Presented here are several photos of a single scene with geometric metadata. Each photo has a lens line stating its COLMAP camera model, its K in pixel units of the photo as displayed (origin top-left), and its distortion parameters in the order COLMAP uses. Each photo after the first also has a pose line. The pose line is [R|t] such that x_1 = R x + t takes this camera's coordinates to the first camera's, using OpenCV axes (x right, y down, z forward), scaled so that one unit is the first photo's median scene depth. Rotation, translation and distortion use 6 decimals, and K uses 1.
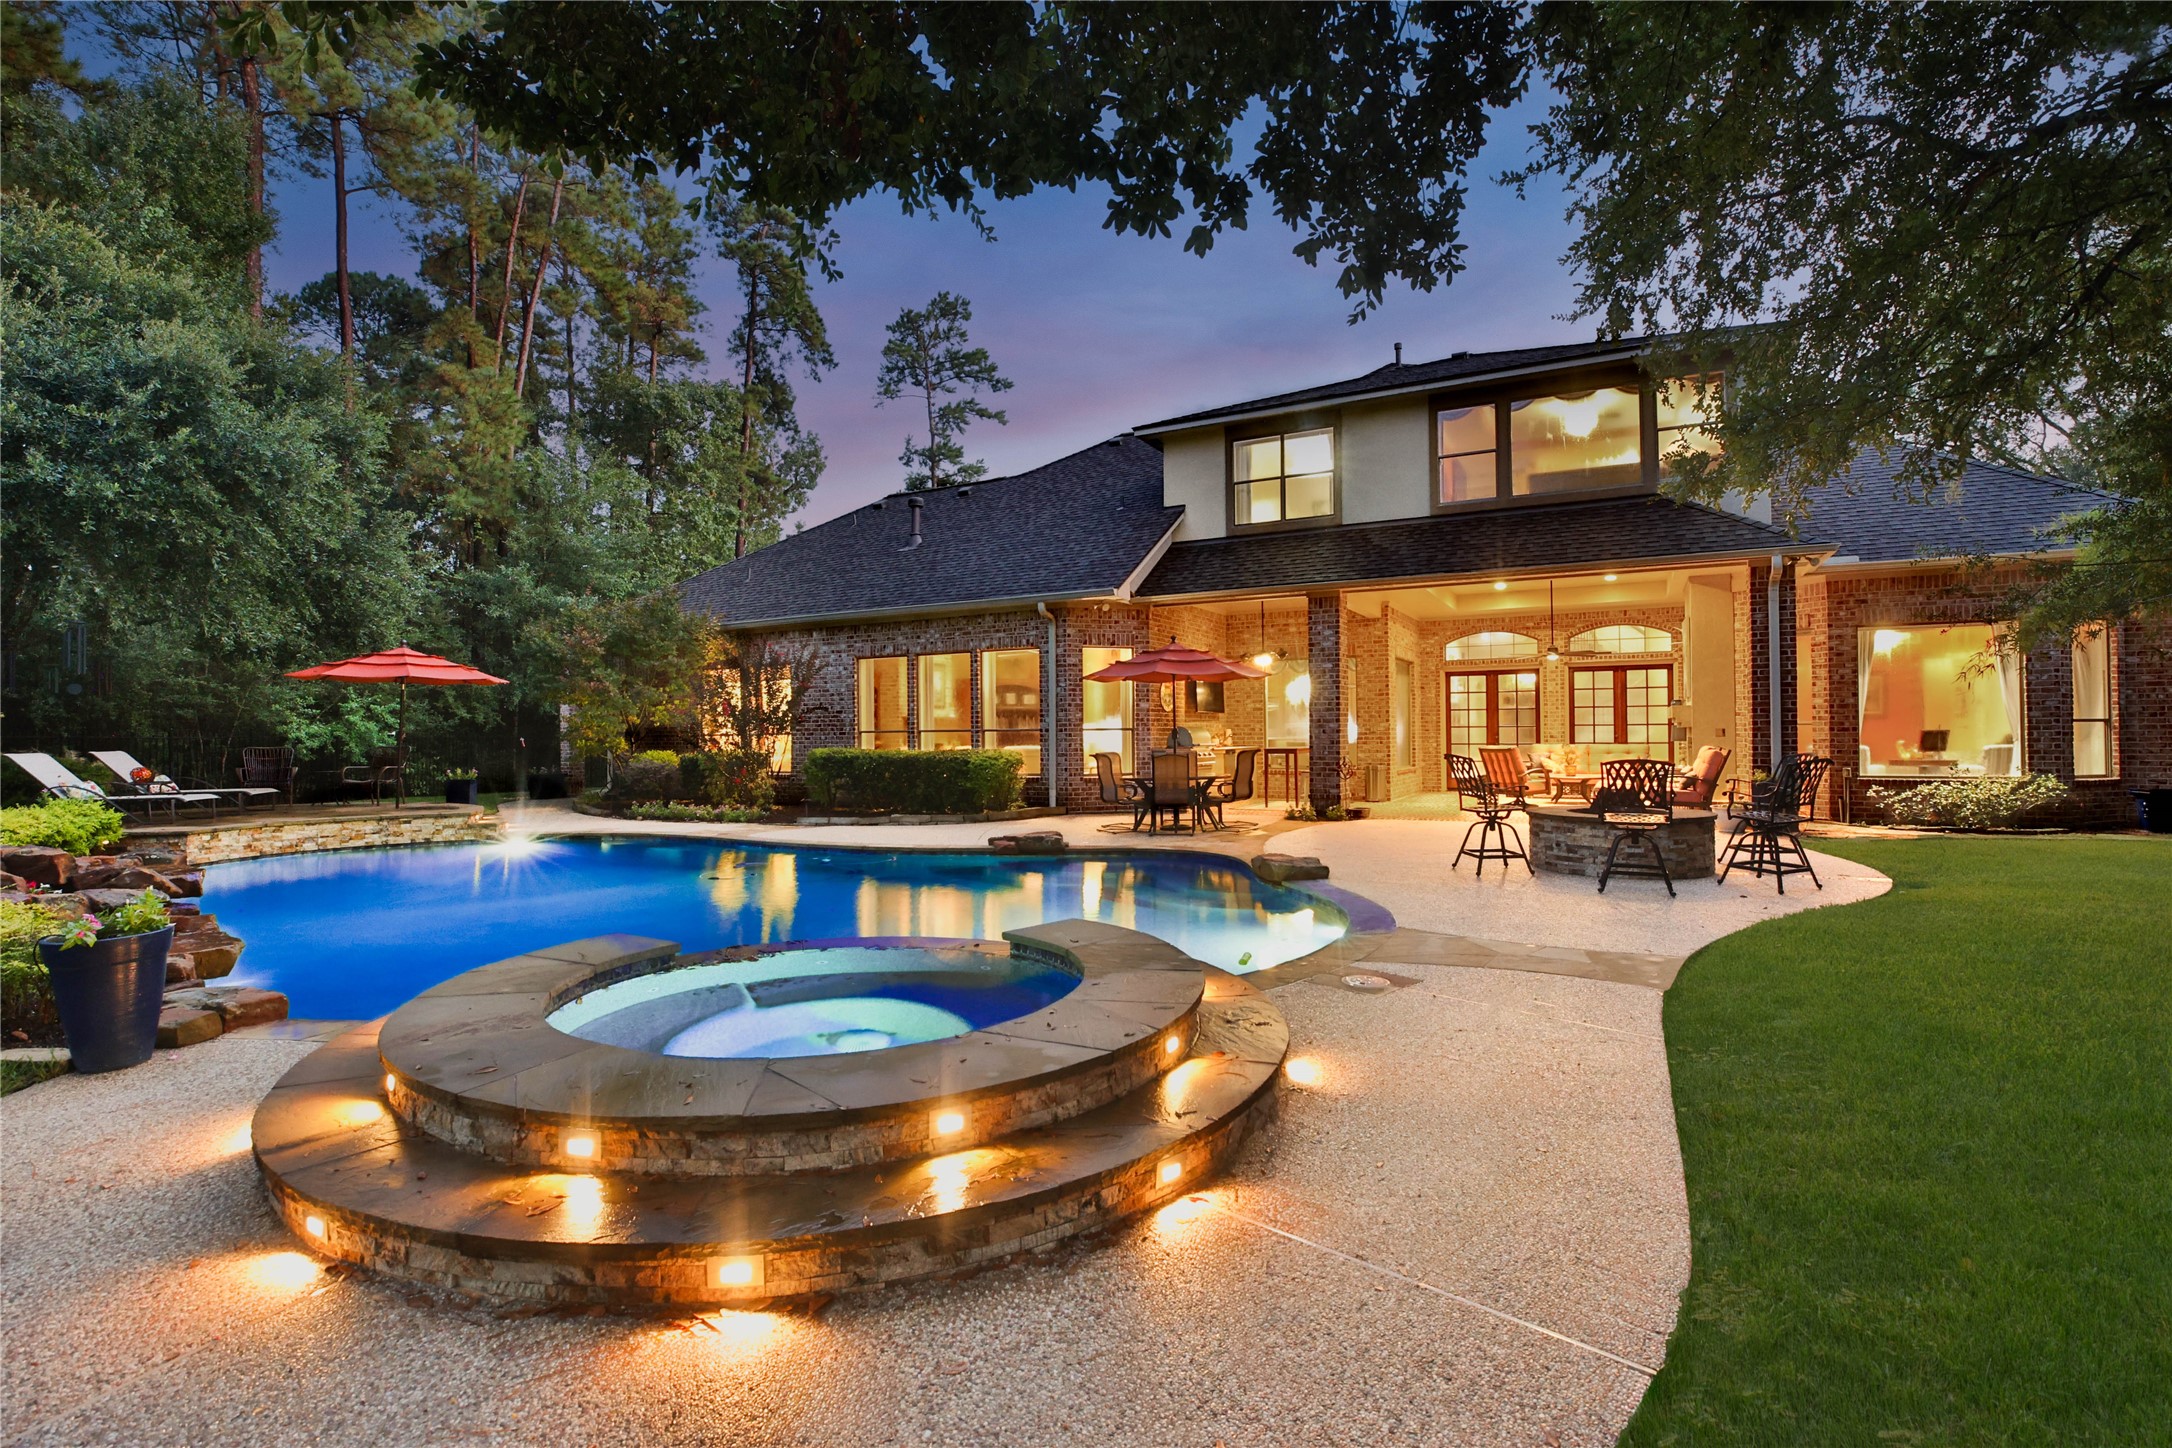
lens RADIAL K [[1007.0, 0, 1086.0], [0, 1007.0, 724.0], [0, 0, 1]] dist [-0.044106, 0.013038]
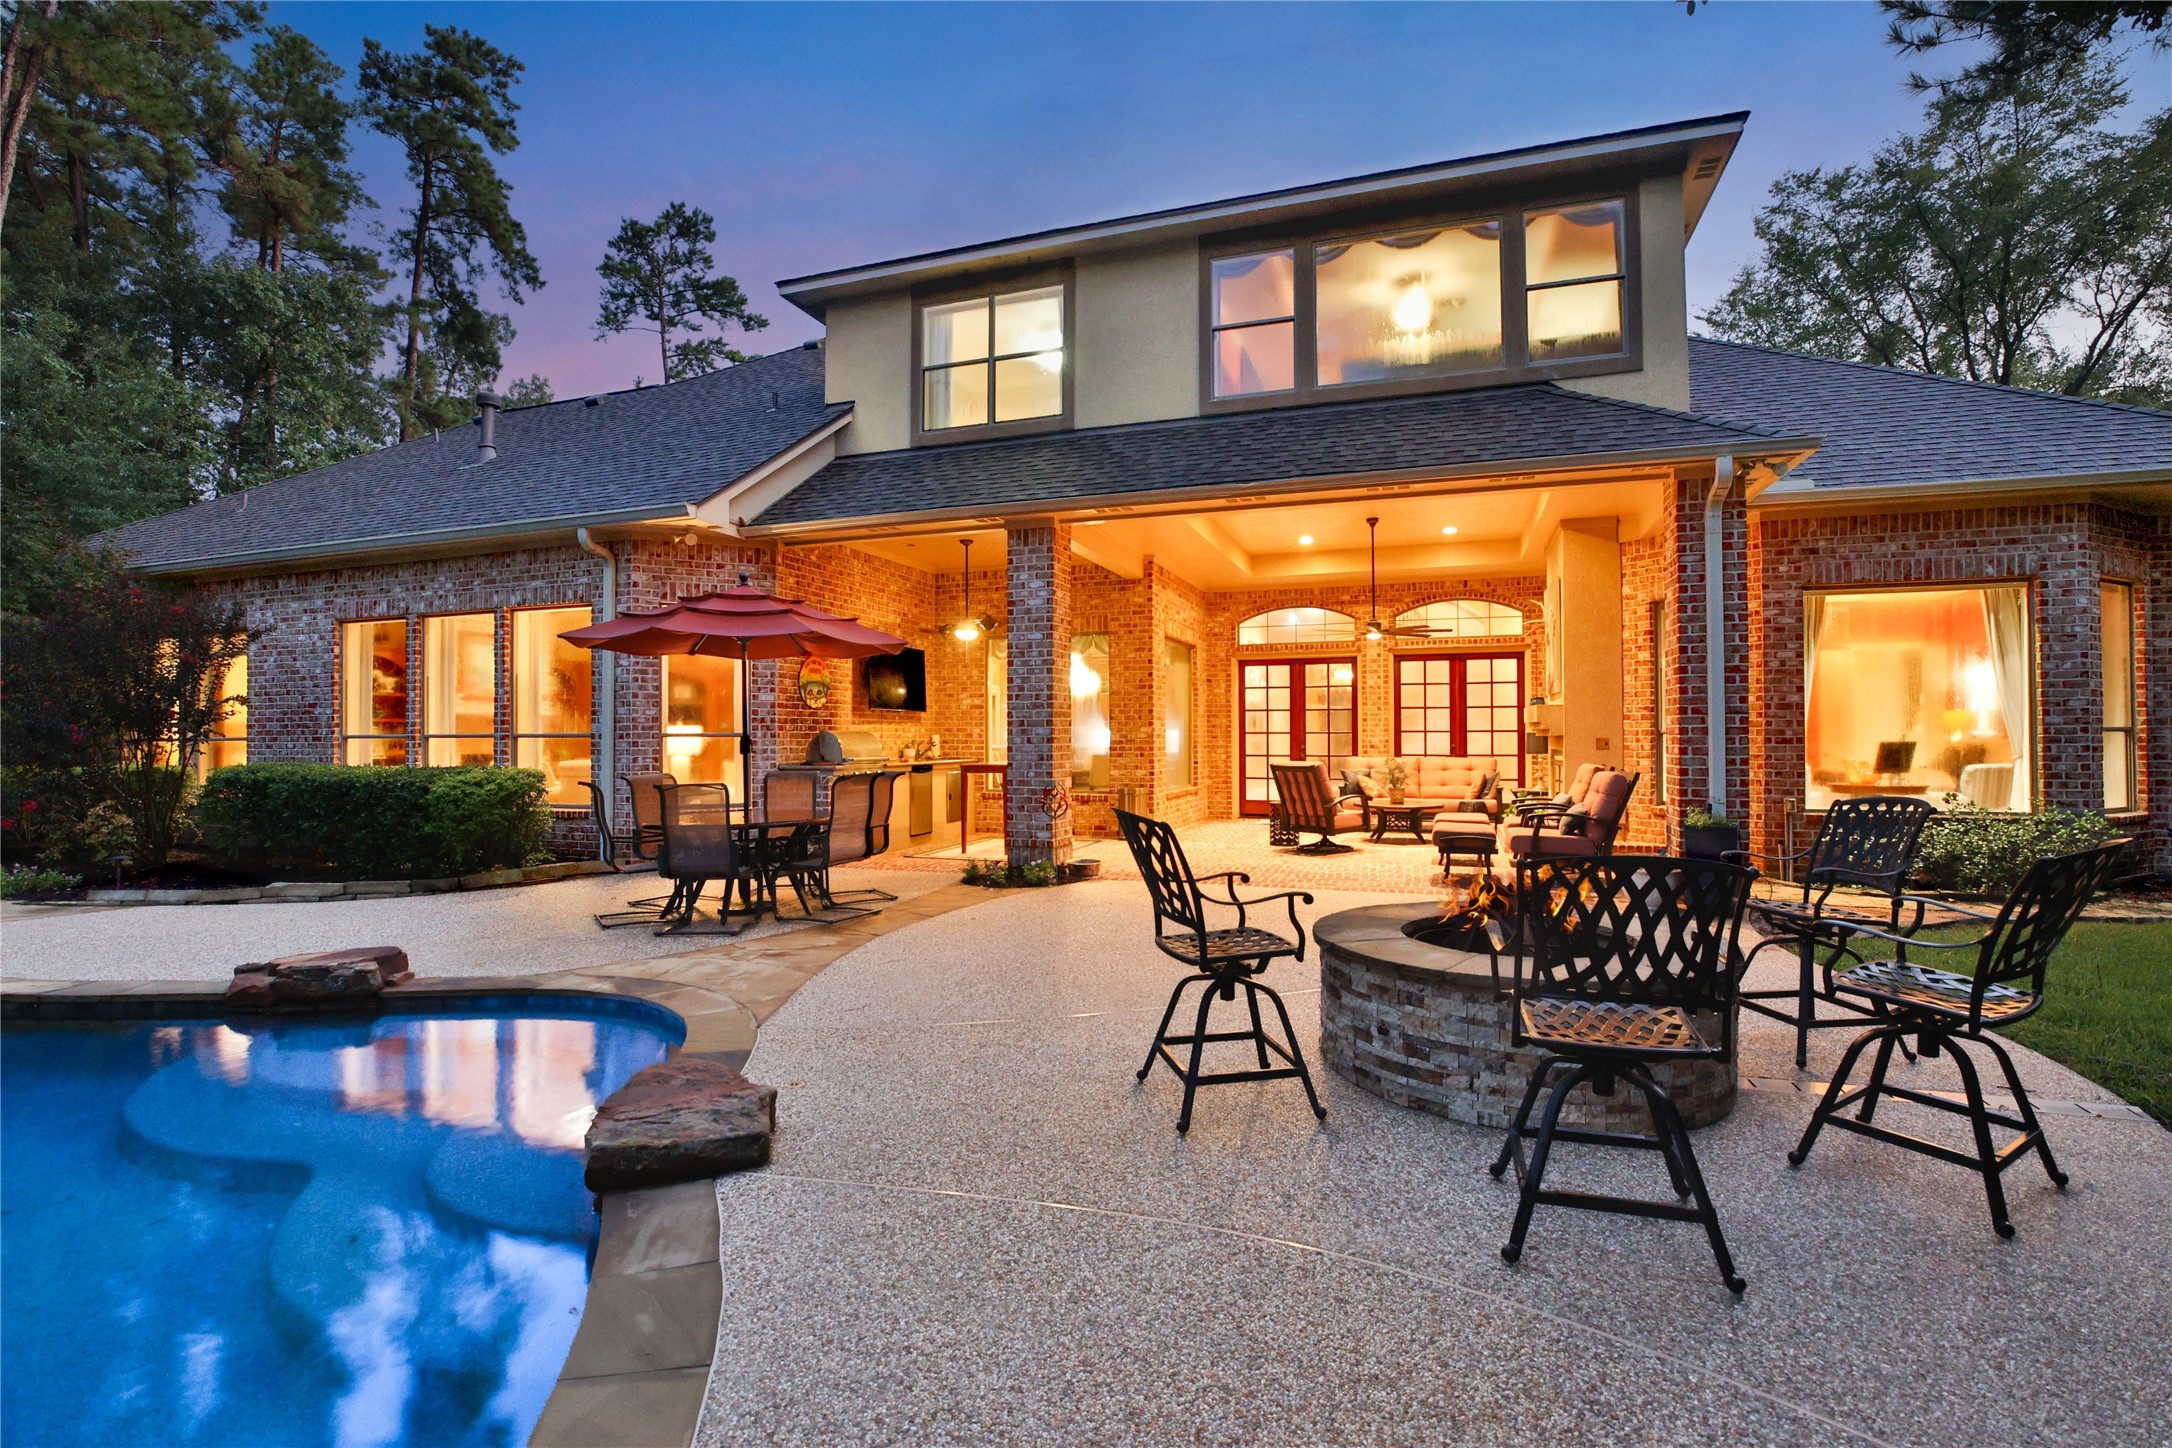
lens RADIAL K [[1007.0, 0, 1086.0], [0, 1007.0, 724.0], [0, 0, 1]] dist [-0.044106, 0.013038]
pose [[0.987472, 0.005992, 0.157681, 0.139150], [-0.005602, 0.999980, -0.002915, -0.000982], [-0.157695, 0.001995, 0.987486, 0.297250]]
